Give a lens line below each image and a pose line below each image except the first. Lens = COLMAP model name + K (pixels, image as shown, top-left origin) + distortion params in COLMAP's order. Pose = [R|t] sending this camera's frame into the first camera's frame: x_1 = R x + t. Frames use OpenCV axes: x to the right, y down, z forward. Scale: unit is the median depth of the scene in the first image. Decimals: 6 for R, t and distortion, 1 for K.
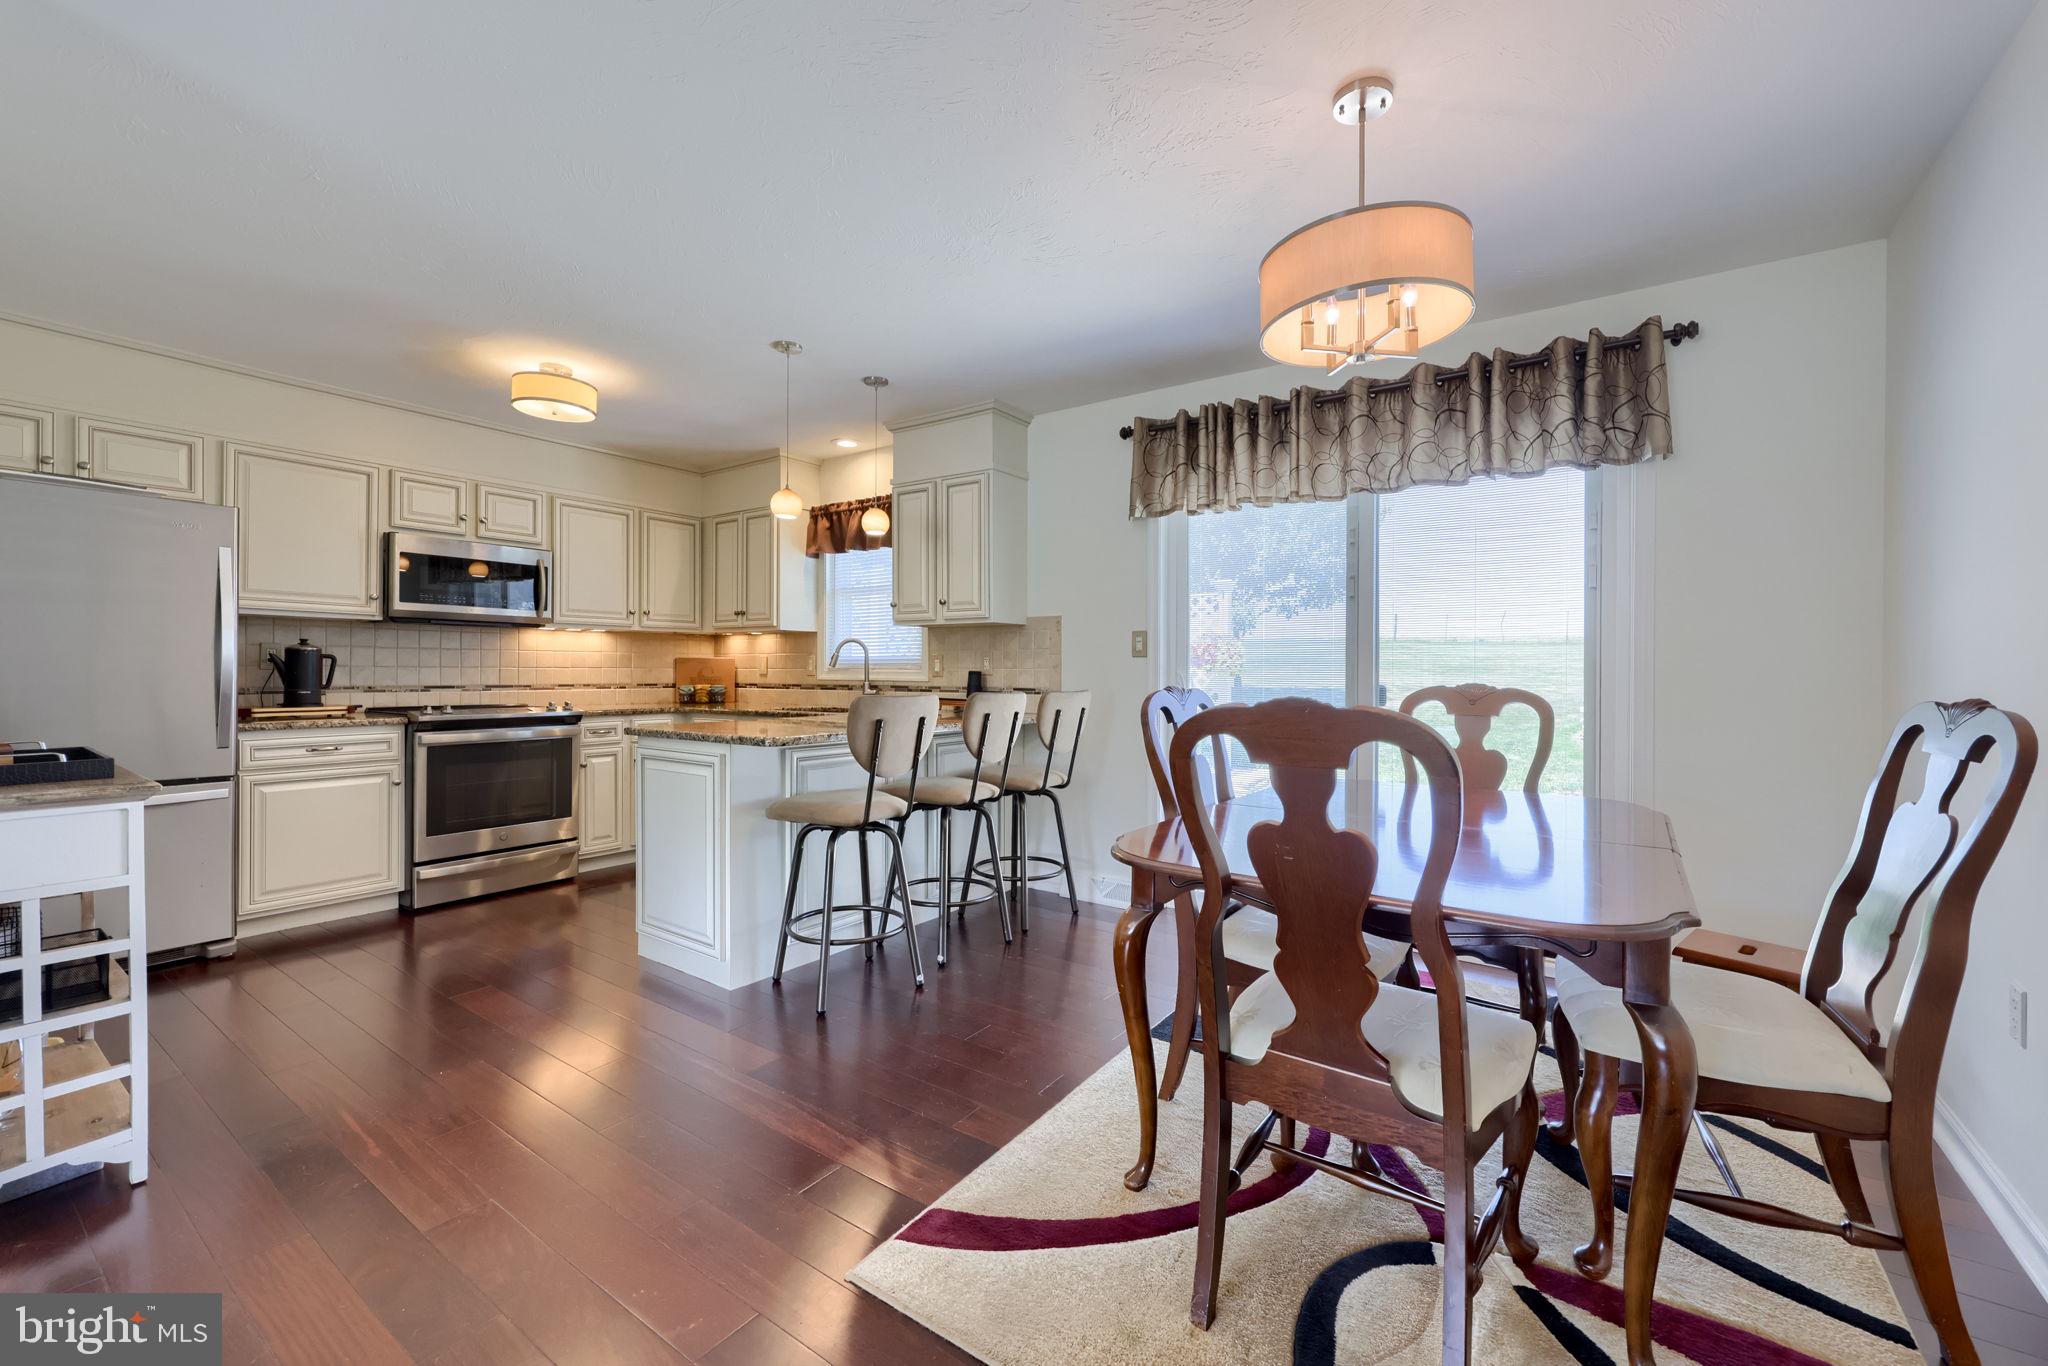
lens RADIAL K [[816.0, 0, 989.7], [0, 816.0, 675.9], [0, 0, 1]] dist [-0.000859, 0.000003]
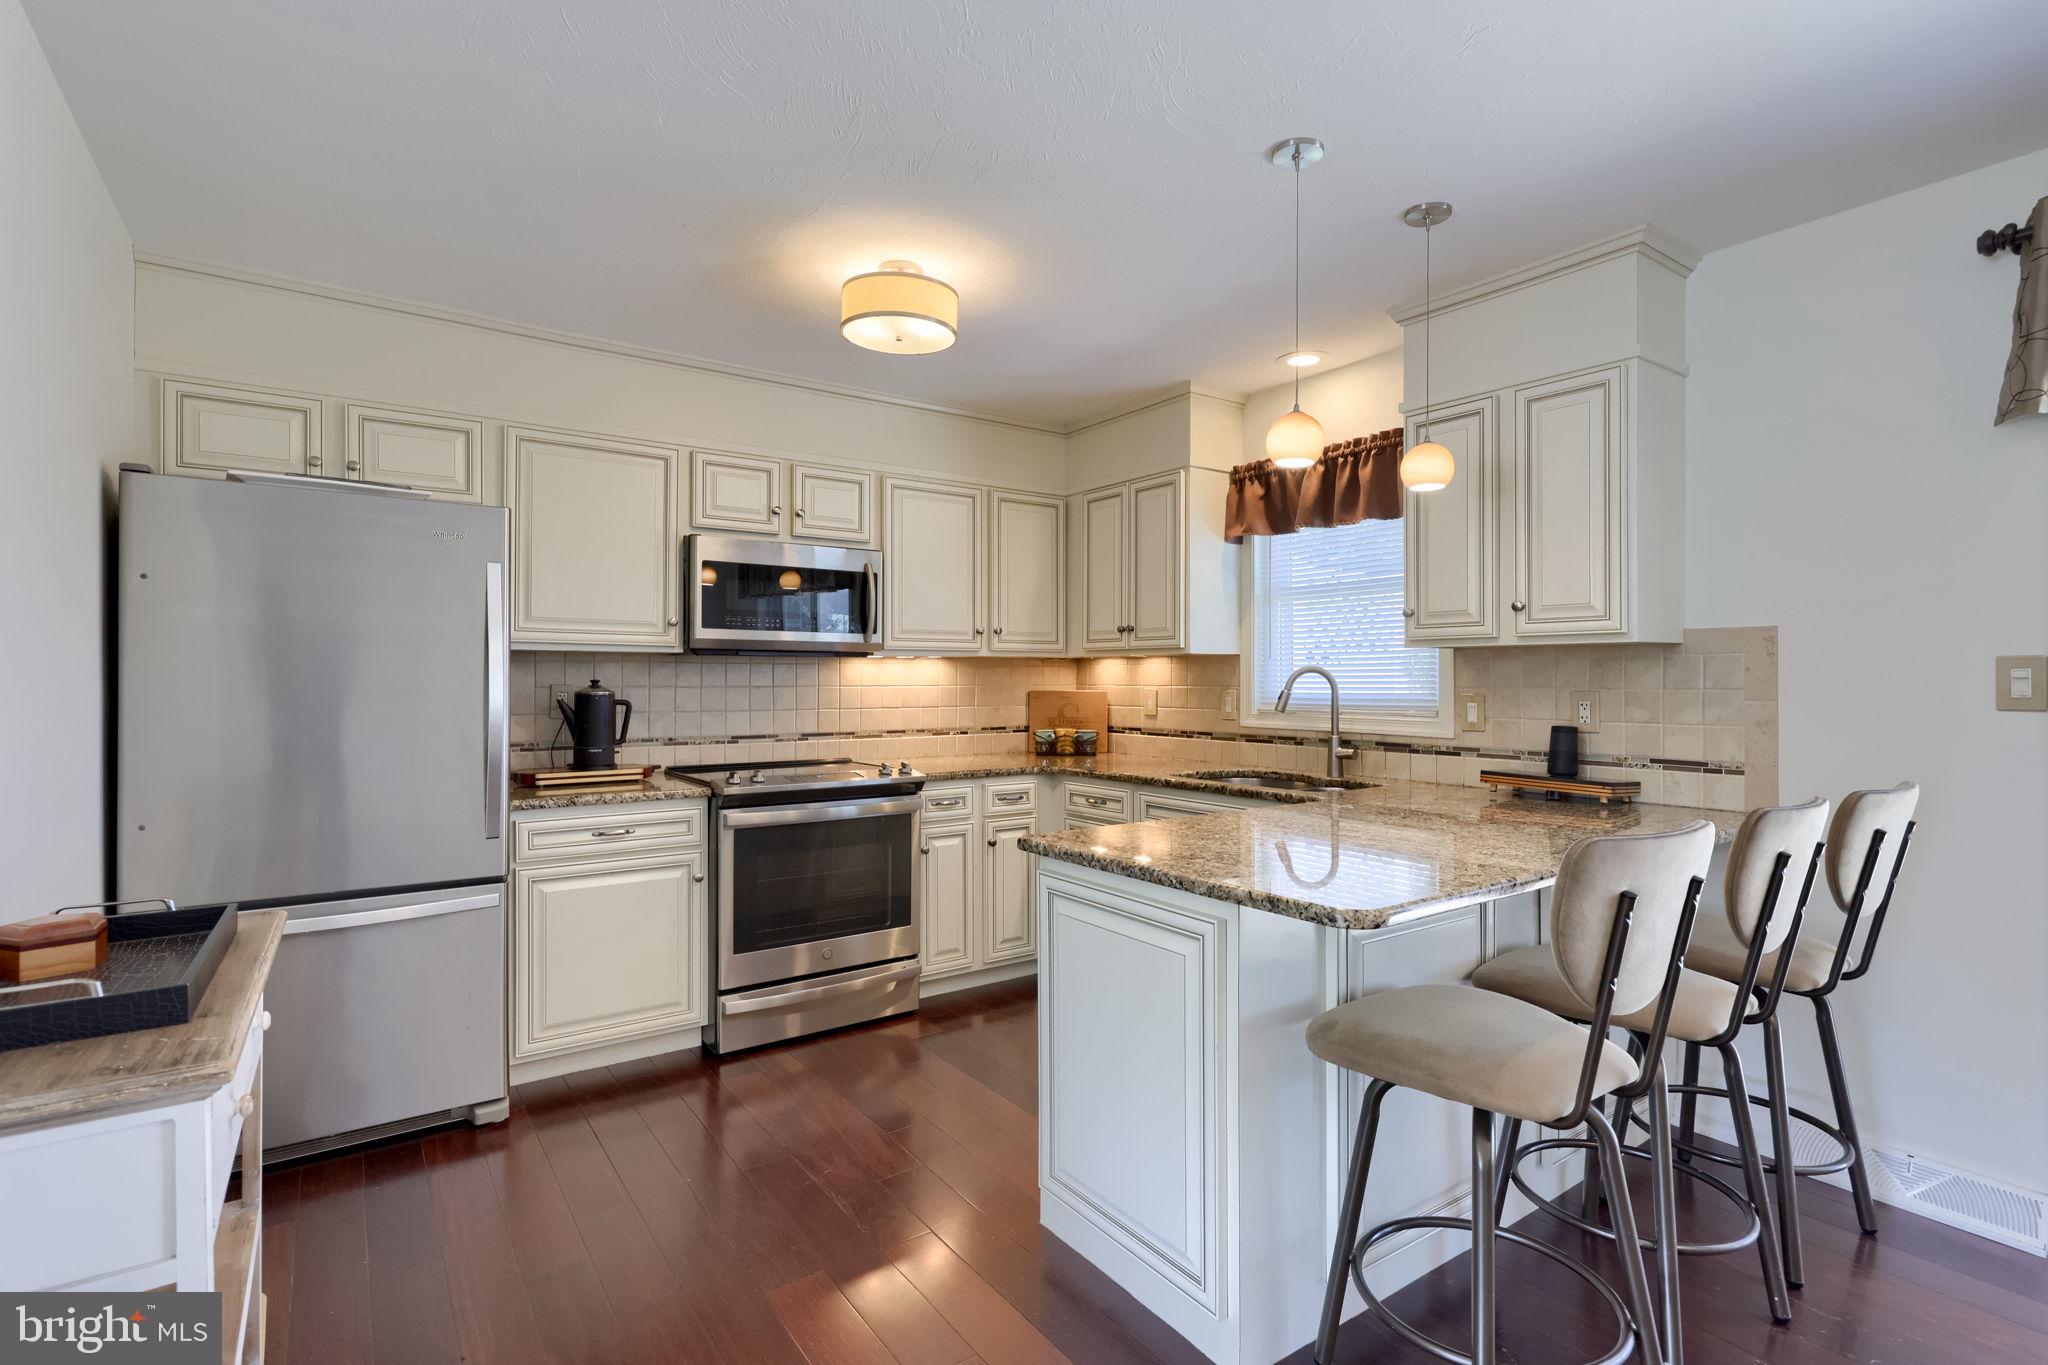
lens RADIAL K [[942.5, 0, 1024.0], [0, 942.5, 682.5], [0, 0, 1]] dist [-0.001938, 0.000089]
pose [[0.952290, -0.005170, -0.305152, -0.173284], [0.003891, 0.999981, -0.004801, -0.033829], [0.305171, 0.003385, 0.952291, 0.258345]]
